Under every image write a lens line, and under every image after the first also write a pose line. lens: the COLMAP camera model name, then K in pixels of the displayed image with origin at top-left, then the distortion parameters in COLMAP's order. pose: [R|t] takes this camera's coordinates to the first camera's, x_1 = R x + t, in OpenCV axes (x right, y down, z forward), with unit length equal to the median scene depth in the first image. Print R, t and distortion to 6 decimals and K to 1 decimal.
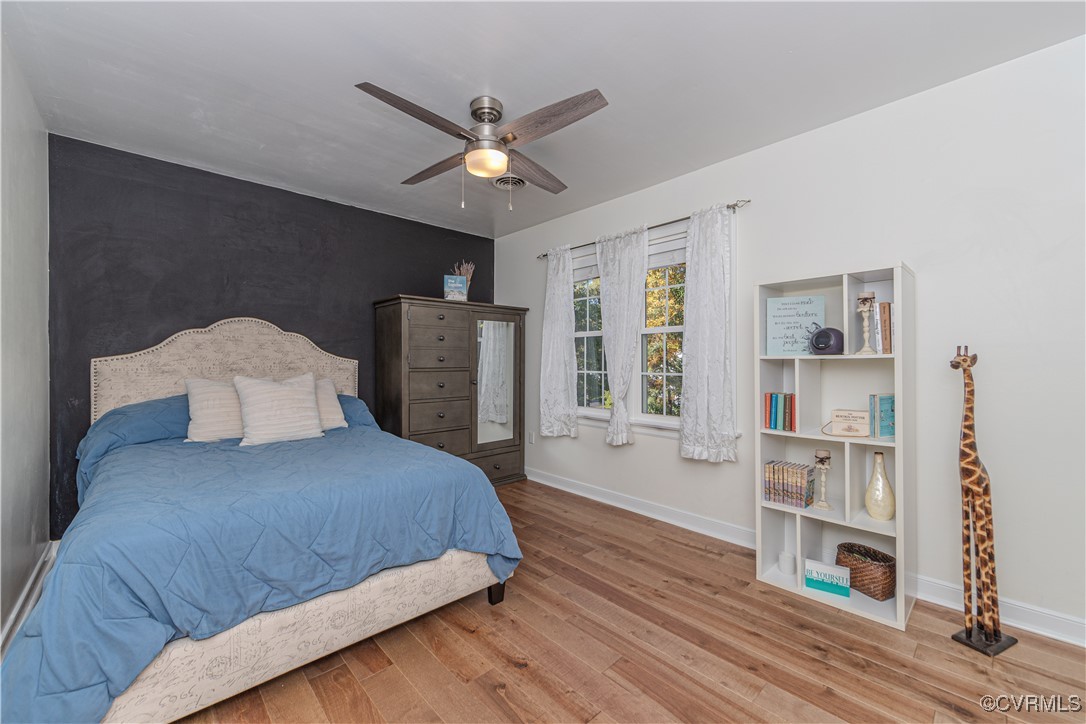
lens RADIAL K [[431.6, 0, 543.0], [0, 431.6, 362.0], [0, 0, 1]] dist [-0.001355, -0.000263]
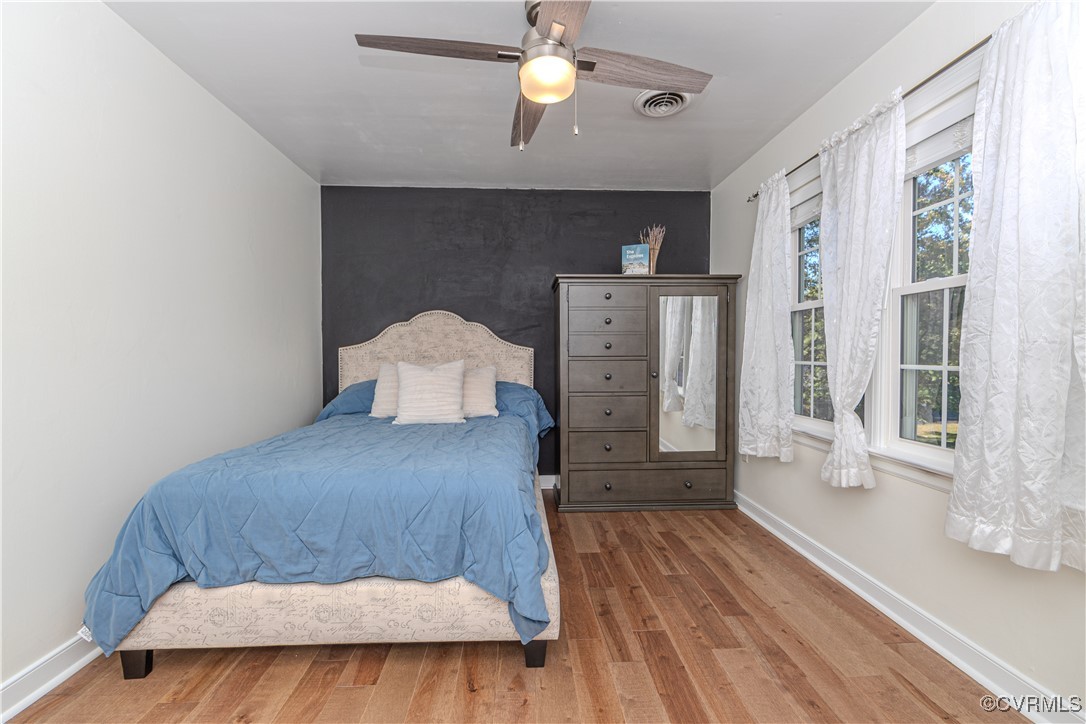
lens RADIAL K [[447.0, 0, 543.0], [0, 447.0, 362.0], [0, 0, 1]] dist [-0.002591, -0.000290]
pose [[0.760627, 0.009825, -0.649115, 0.283995], [0.001932, 0.999847, 0.017398, 0.011396], [0.649187, -0.014487, 0.760491, 0.300984]]
